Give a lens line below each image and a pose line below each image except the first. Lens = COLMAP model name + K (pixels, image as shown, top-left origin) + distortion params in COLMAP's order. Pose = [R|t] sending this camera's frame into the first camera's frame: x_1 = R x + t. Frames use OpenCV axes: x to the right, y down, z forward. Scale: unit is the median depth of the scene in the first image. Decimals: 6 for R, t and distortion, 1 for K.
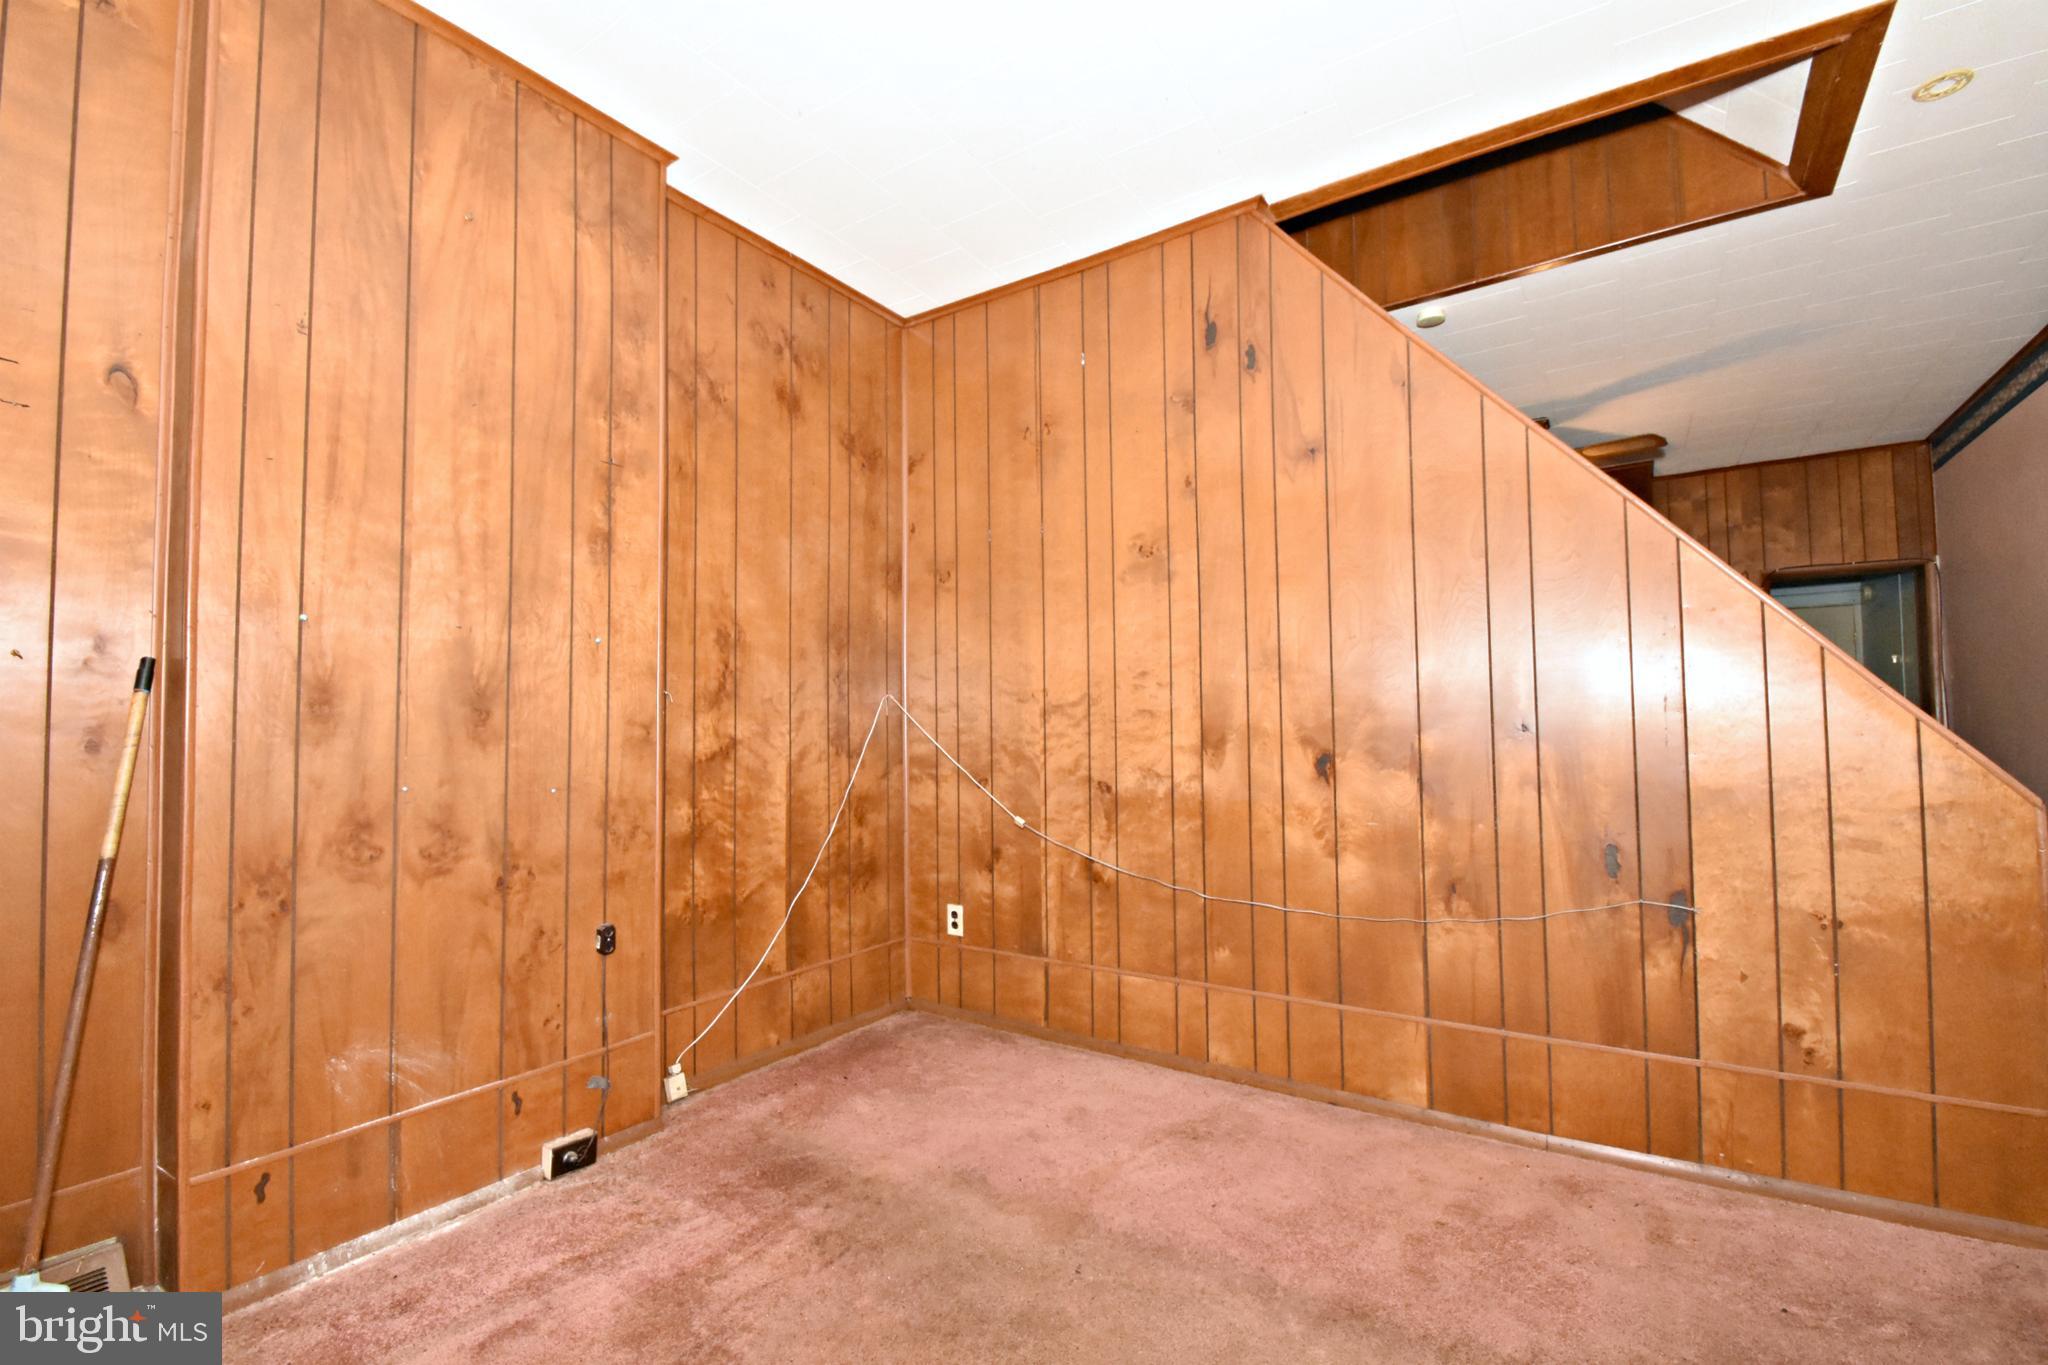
lens RADIAL K [[898.8, 0, 1009.1], [0, 898.8, 690.9], [0, 0, 1]] dist [0.008913, -0.012904]
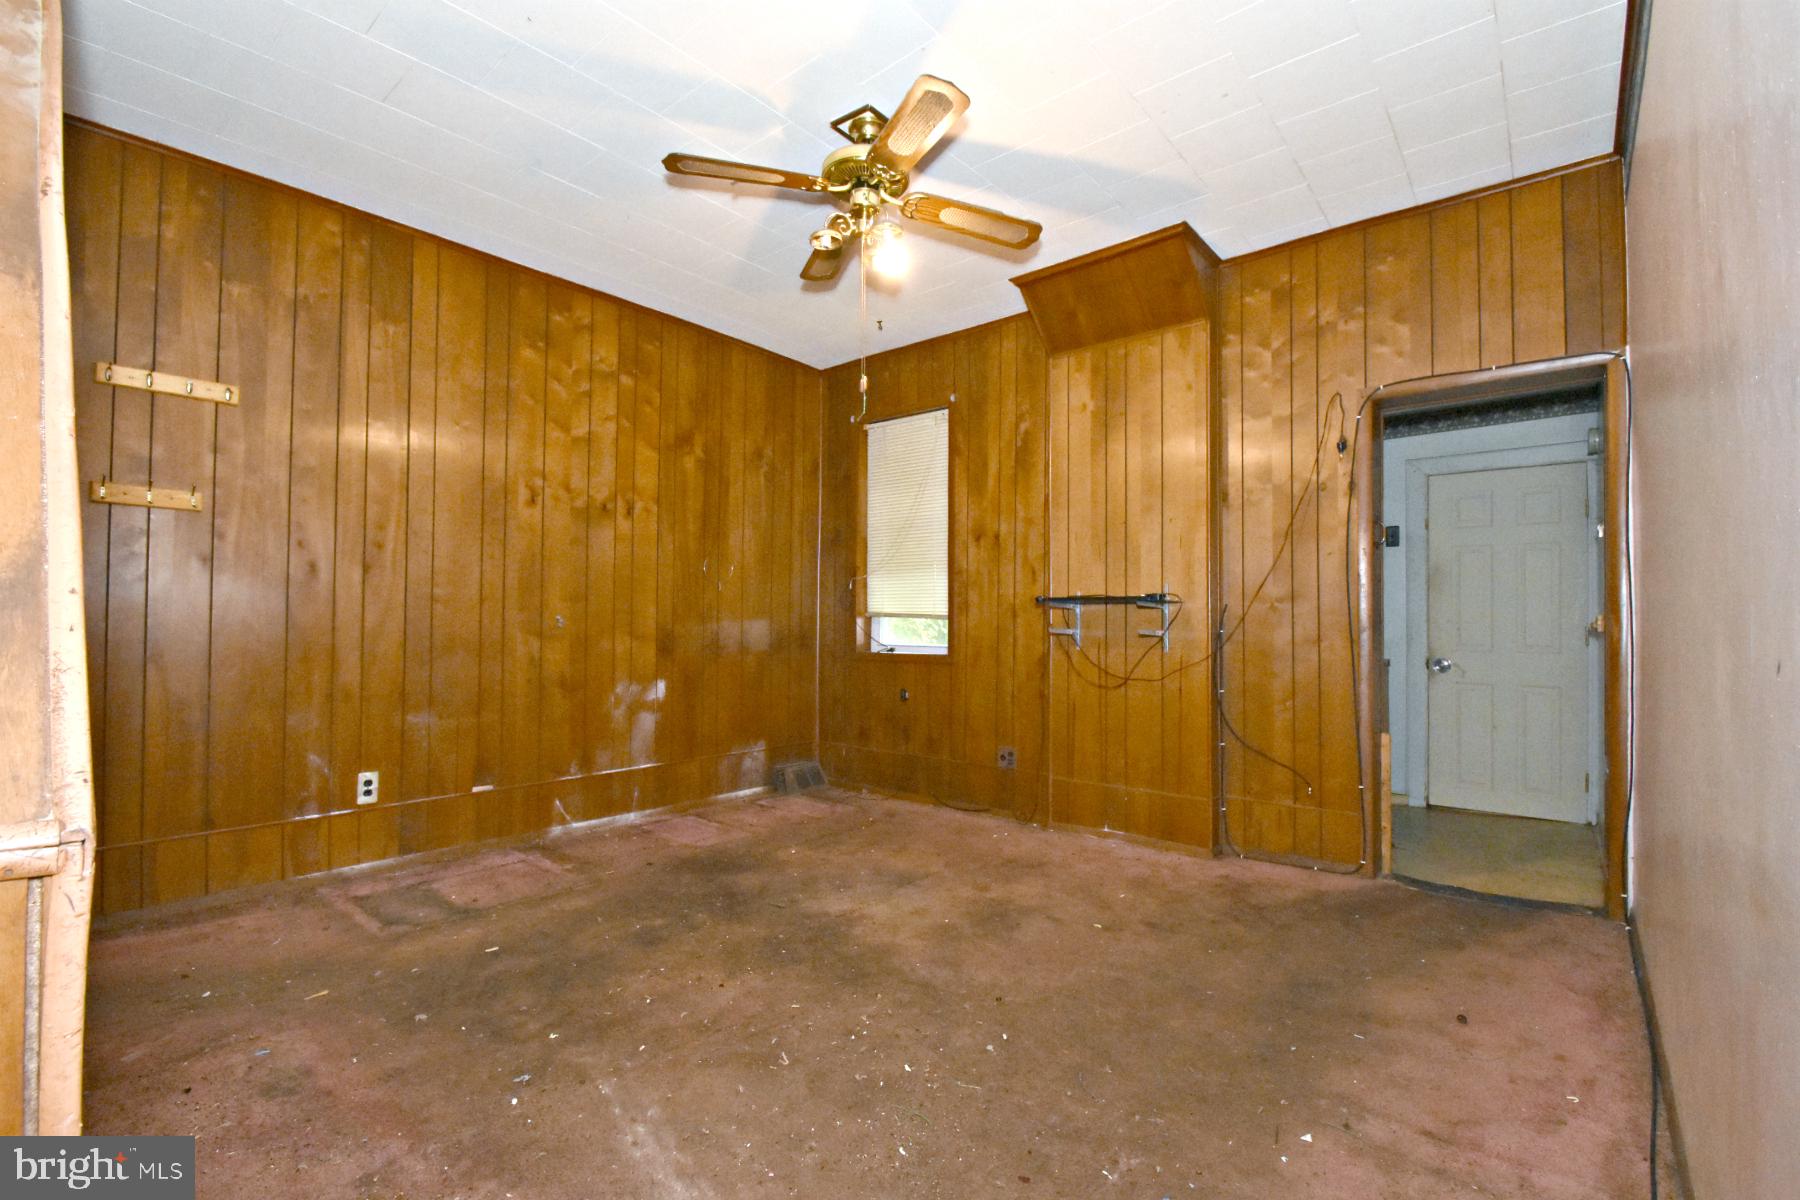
lens RADIAL K [[796.4, 0, 893.3], [0, 796.4, 604.1], [0, 0, 1]] dist [0.010367, -0.013003]
pose [[0.995543, 0.018497, -0.092474, 1.184180], [-0.016647, 0.999646, 0.020732, 0.031733], [0.092825, -0.019101, 0.995499, 0.827501]]
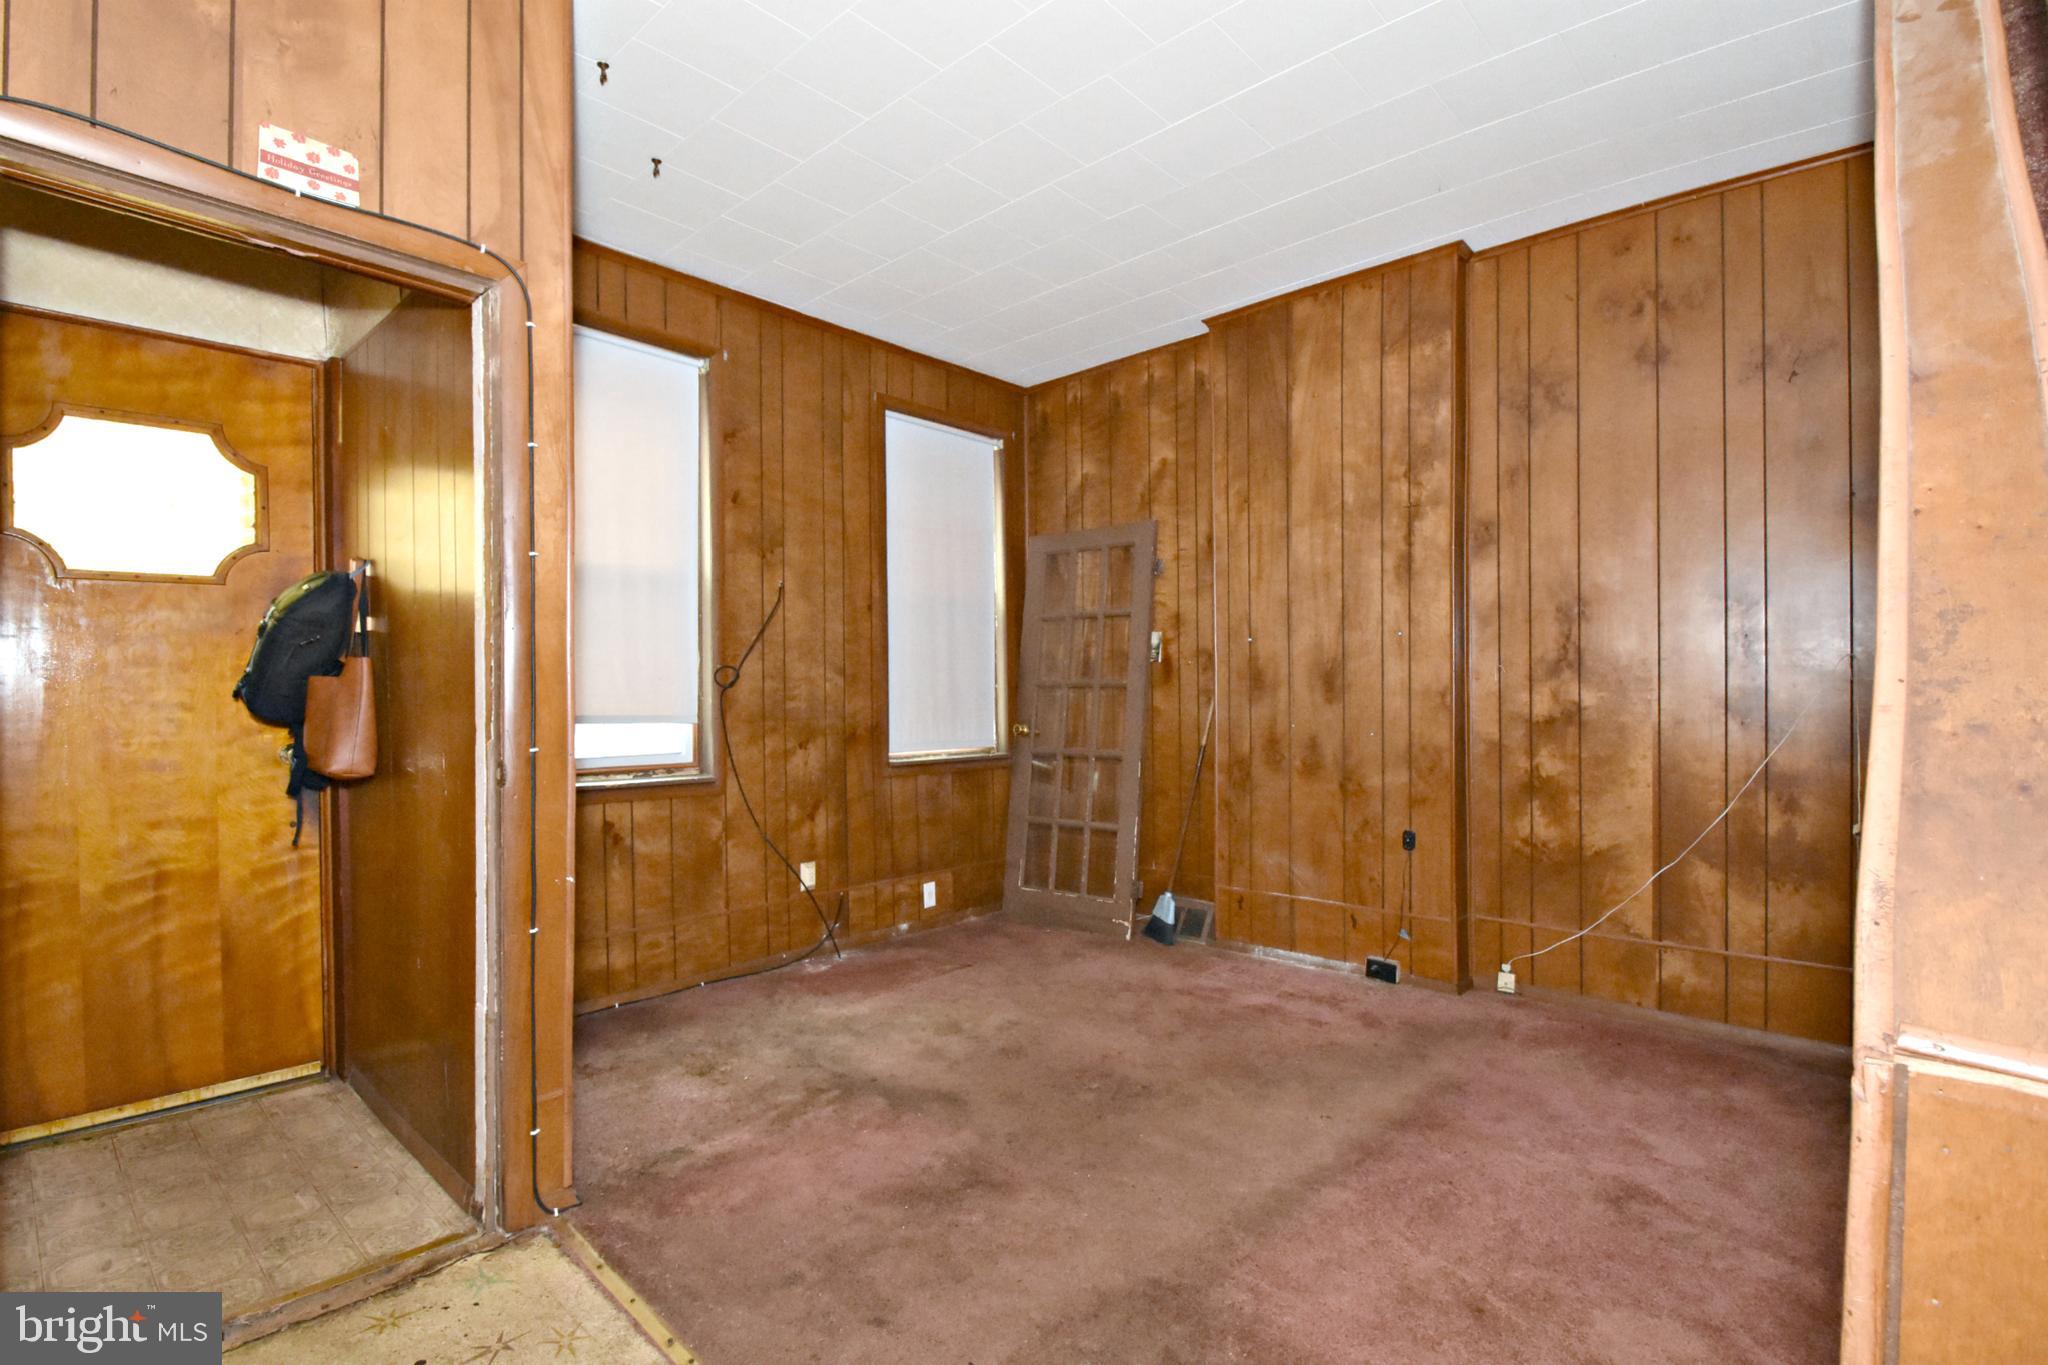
lens RADIAL K [[953.9, 0, 1005.6], [0, 953.9, 691.2], [0, 0, 1]] dist [0.010544, -0.014282]
pose [[-0.148728, 0.015647, -0.988754, 0.990230], [0.048644, 0.998780, 0.008488, -0.006295], [0.987681, -0.046834, -0.149308, 0.509907]]
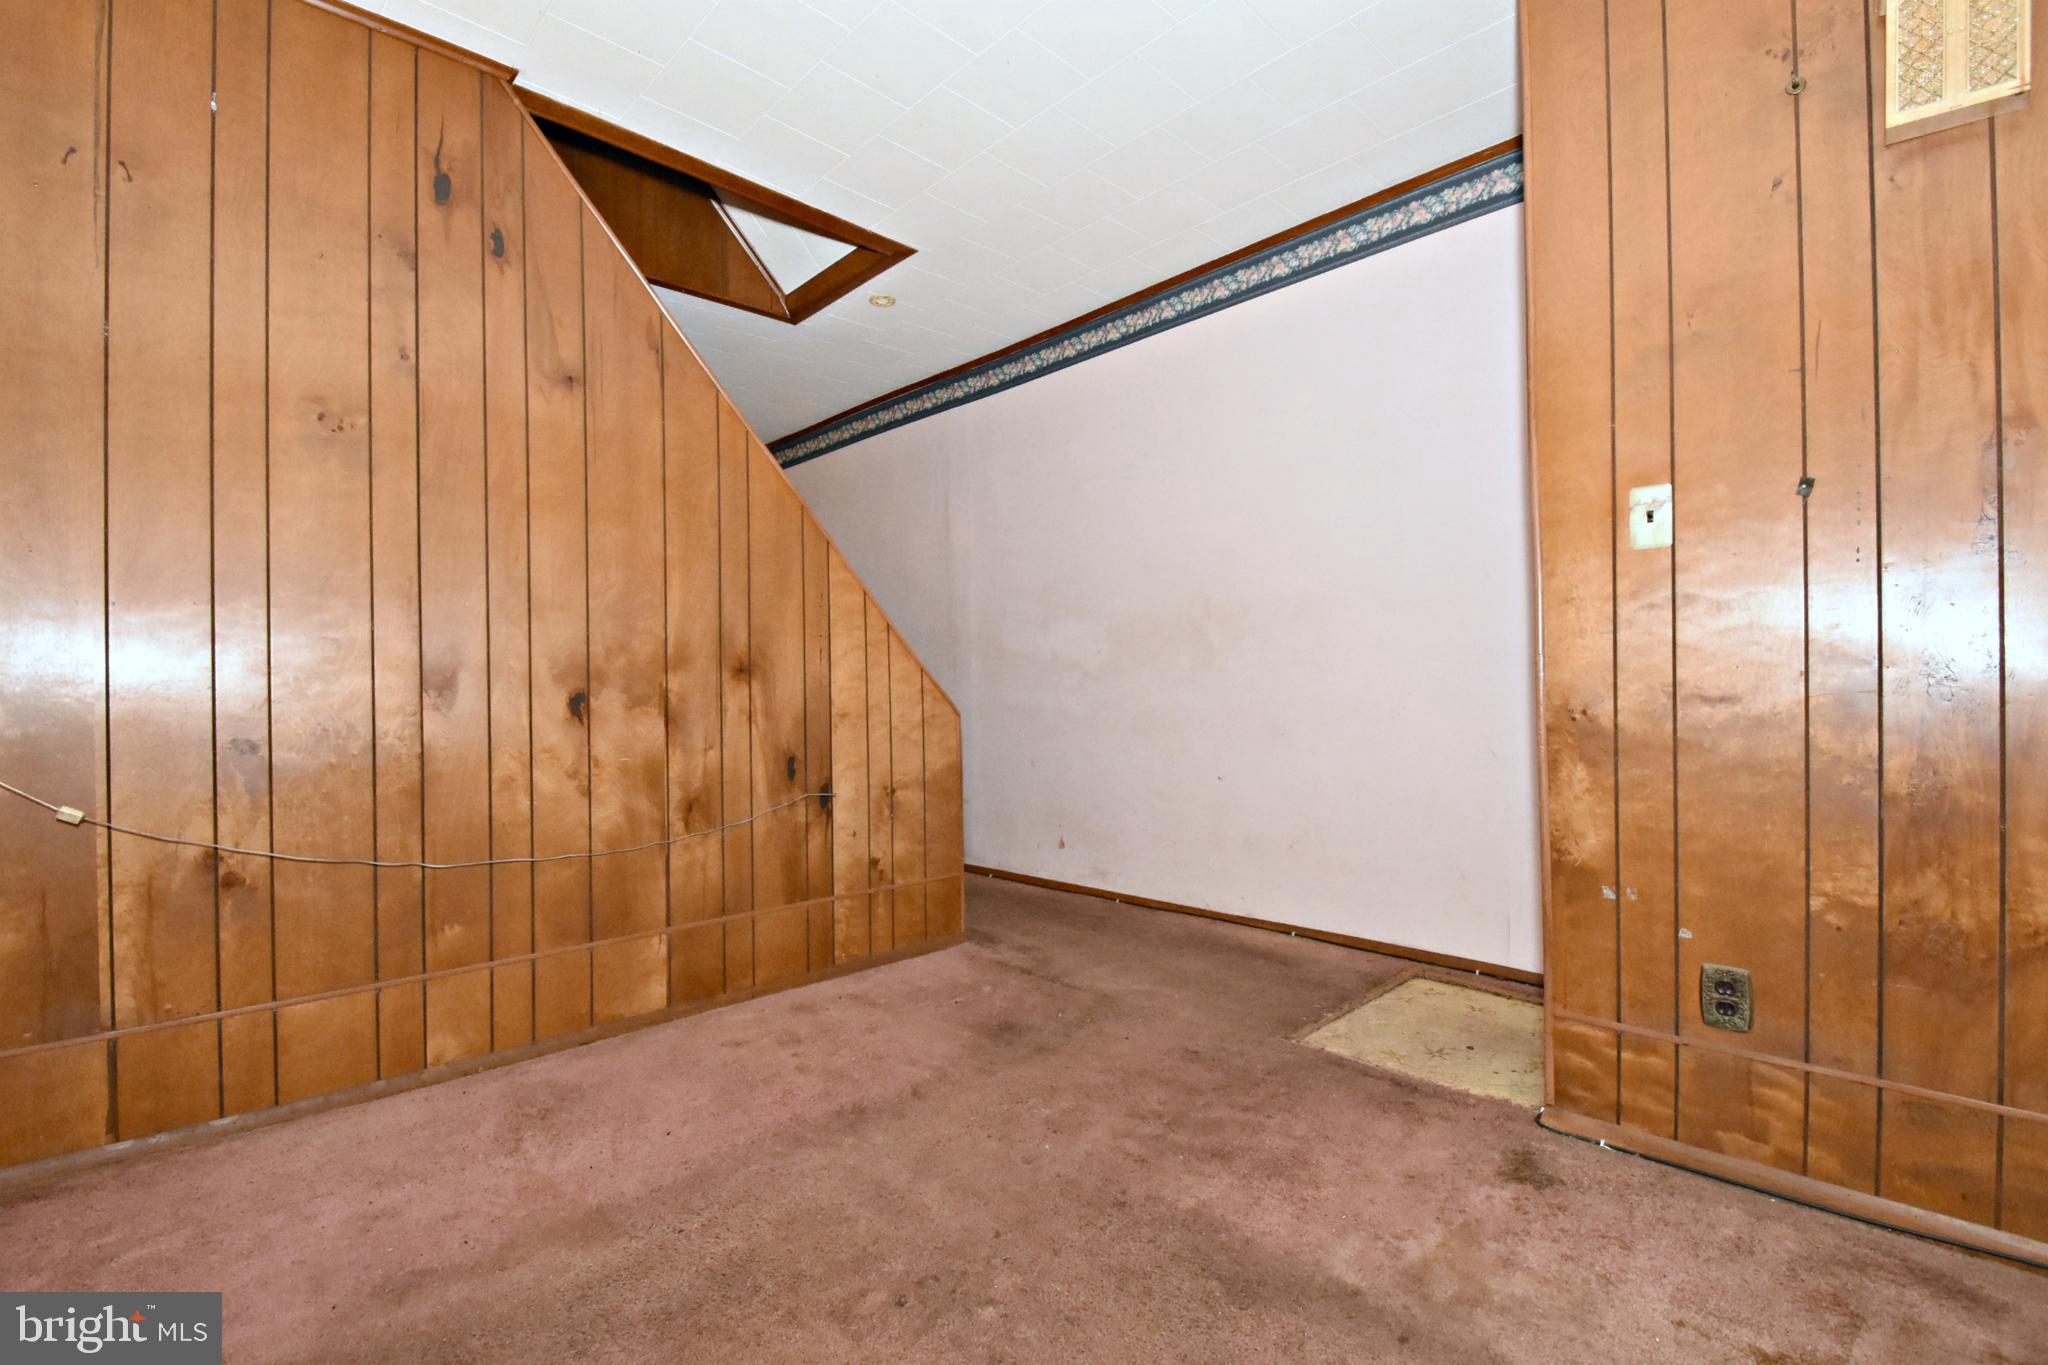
lens RADIAL K [[922.0, 0, 1010.9], [0, 922.0, 691.2], [0, 0, 1]] dist [0.016904, -0.018875]
pose [[0.202147, 0.013697, 0.979259, -0.517716], [-0.028648, 0.999557, -0.008068, 0.059843], [-0.978936, -0.026423, 0.202450, 0.321208]]
